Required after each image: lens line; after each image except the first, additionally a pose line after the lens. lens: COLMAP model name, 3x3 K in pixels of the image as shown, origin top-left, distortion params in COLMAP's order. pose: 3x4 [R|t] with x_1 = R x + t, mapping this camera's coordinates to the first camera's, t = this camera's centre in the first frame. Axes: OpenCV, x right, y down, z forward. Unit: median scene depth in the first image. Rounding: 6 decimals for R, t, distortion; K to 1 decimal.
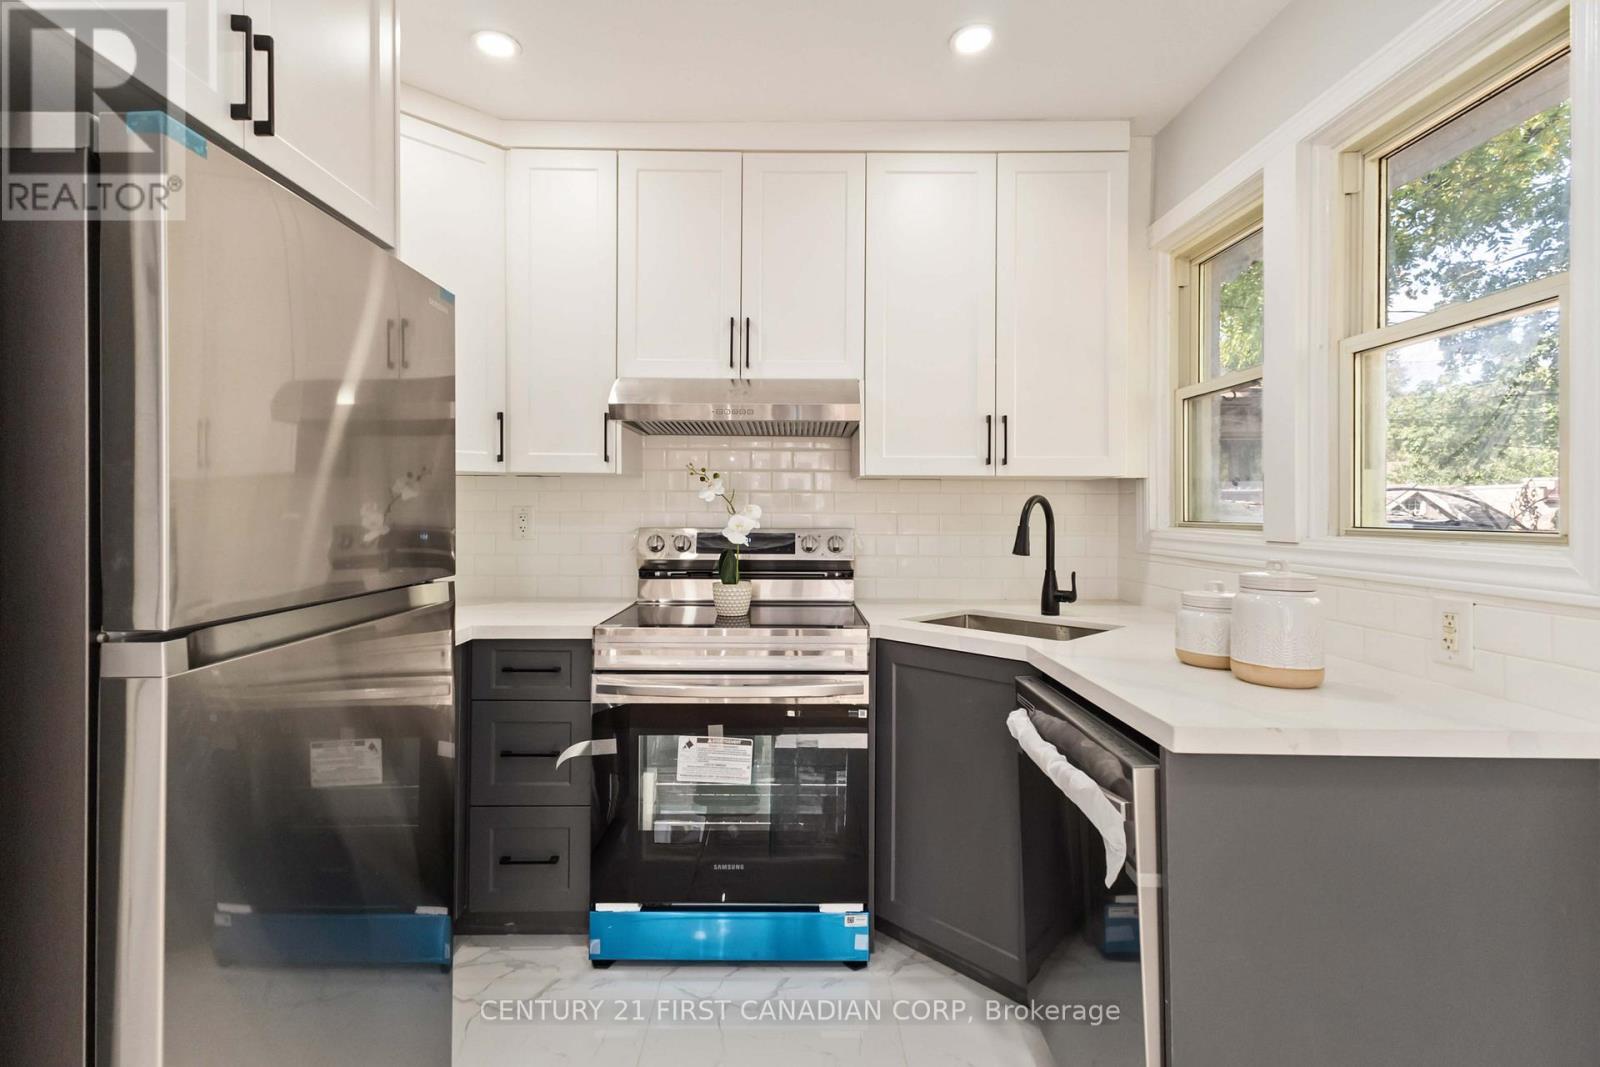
lens RADIAL K [[745.2, 0, 792.0], [0, 745.2, 507.7], [0, 0, 1]] dist [0.022835, 0.000057]
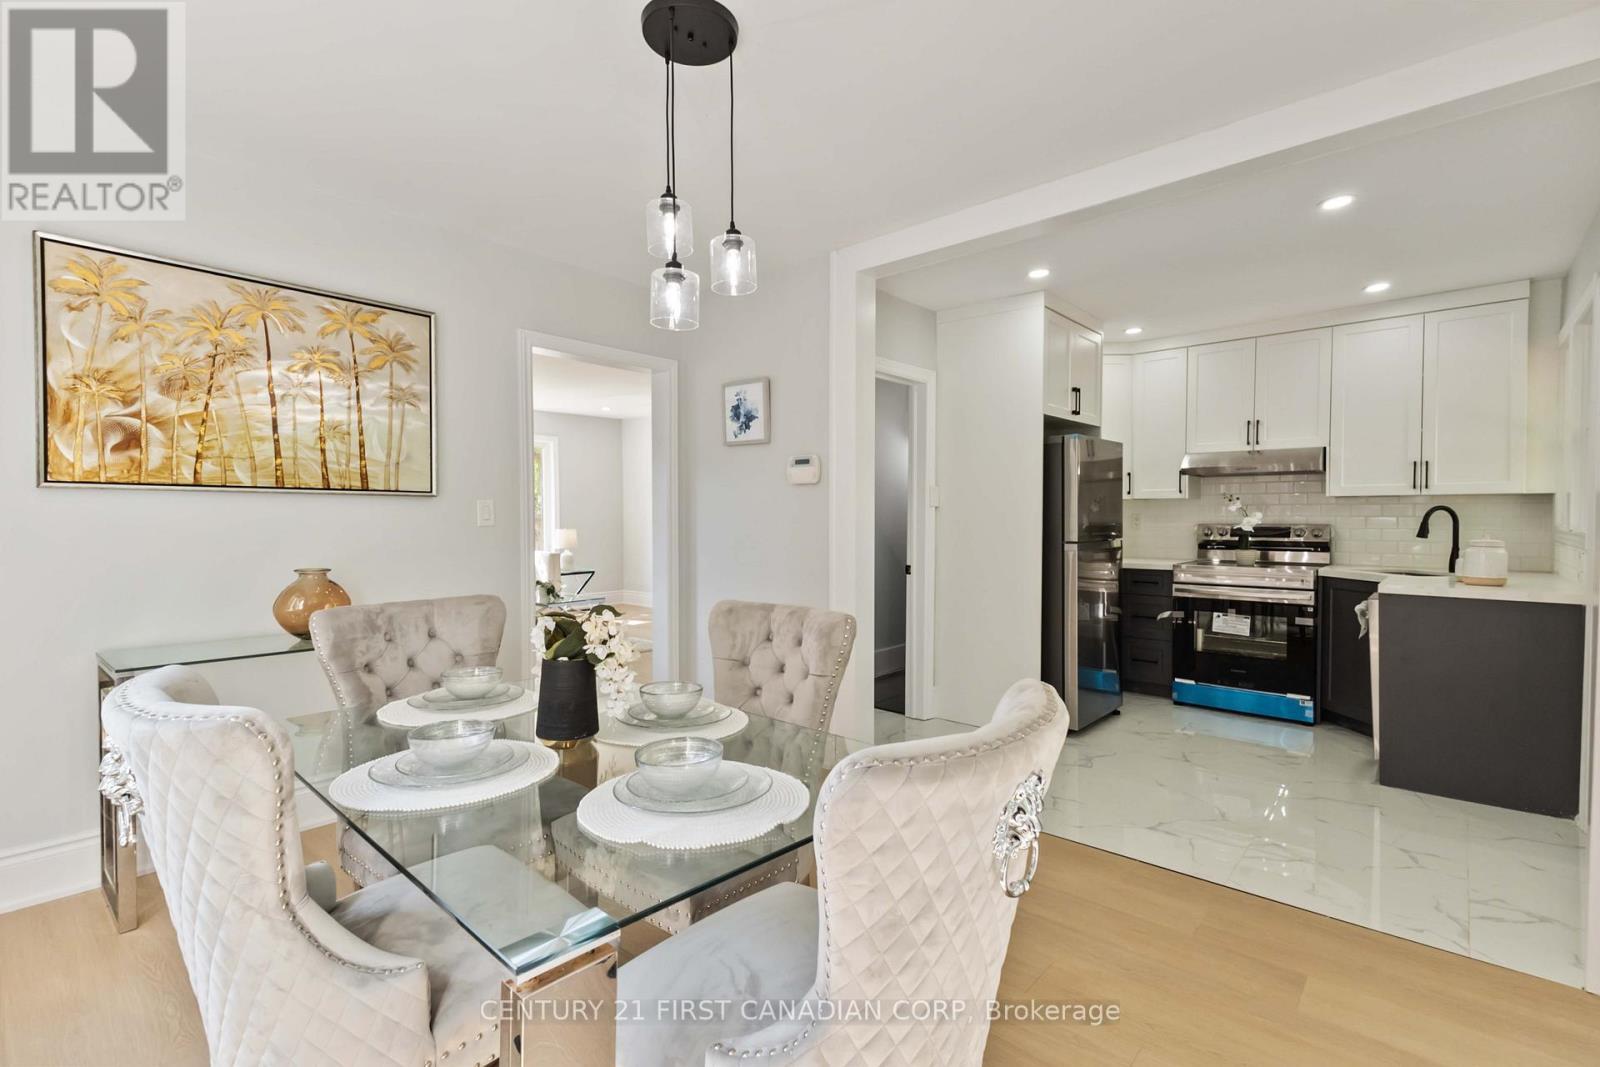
lens RADIAL K [[733.6, 0, 802.6], [0, 733.6, 529.9], [0, 0, 1]] dist [0.023734, -0.000067]
pose [[0.745719, 0.006396, -0.666230, 0.410266], [0.008612, 0.999778, 0.019237, -0.006334], [0.666205, -0.020083, 0.745498, -1.506532]]
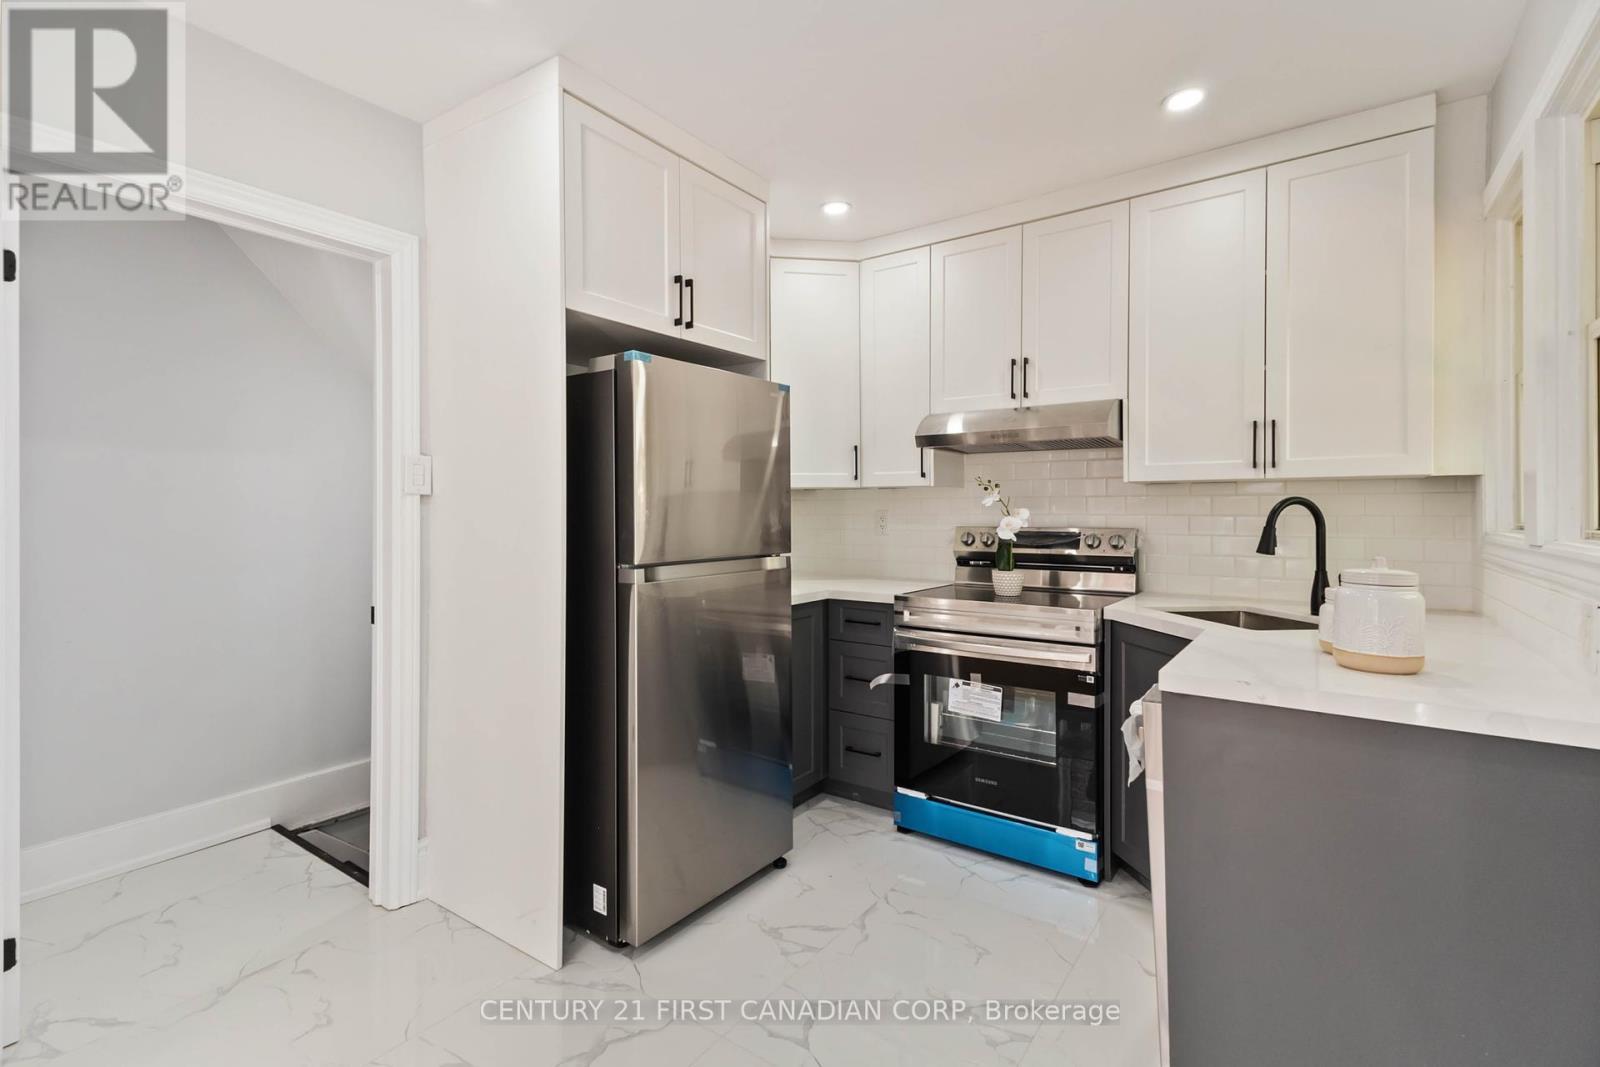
lens RADIAL K [[739.8, 0, 798.4], [0, 739.8, 512.6], [0, 0, 1]] dist [0.026789, 0.000211]
pose [[0.812107, -0.004642, -0.583490, 0.402358], [0.006715, 0.999976, 0.001391, -0.001636], [0.583470, -0.005047, 0.812119, -0.254387]]
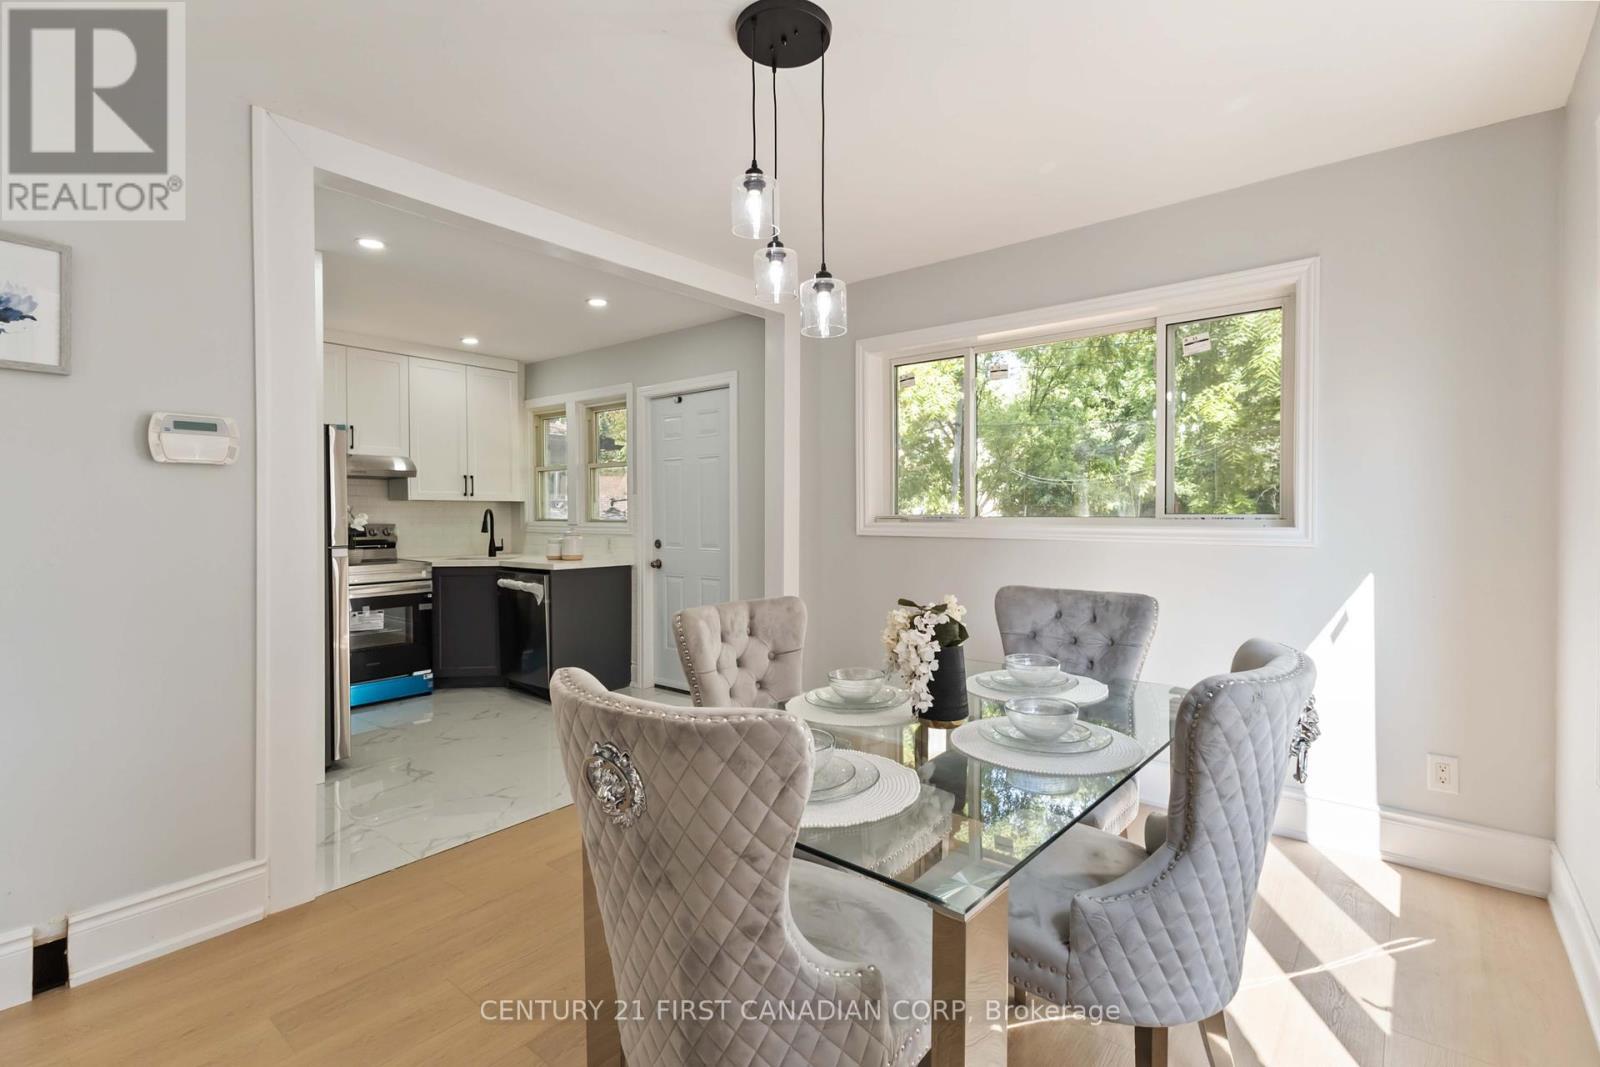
lens RADIAL K [[733.6, 0, 802.6], [0, 733.6, 529.9], [0, 0, 1]] dist [0.023734, -0.000067]
pose [[0.630411, -0.023935, 0.775892, -1.012886], [0.001498, 0.999560, 0.029618, -0.020054], [-0.776260, -0.017509, 0.630170, -1.510287]]
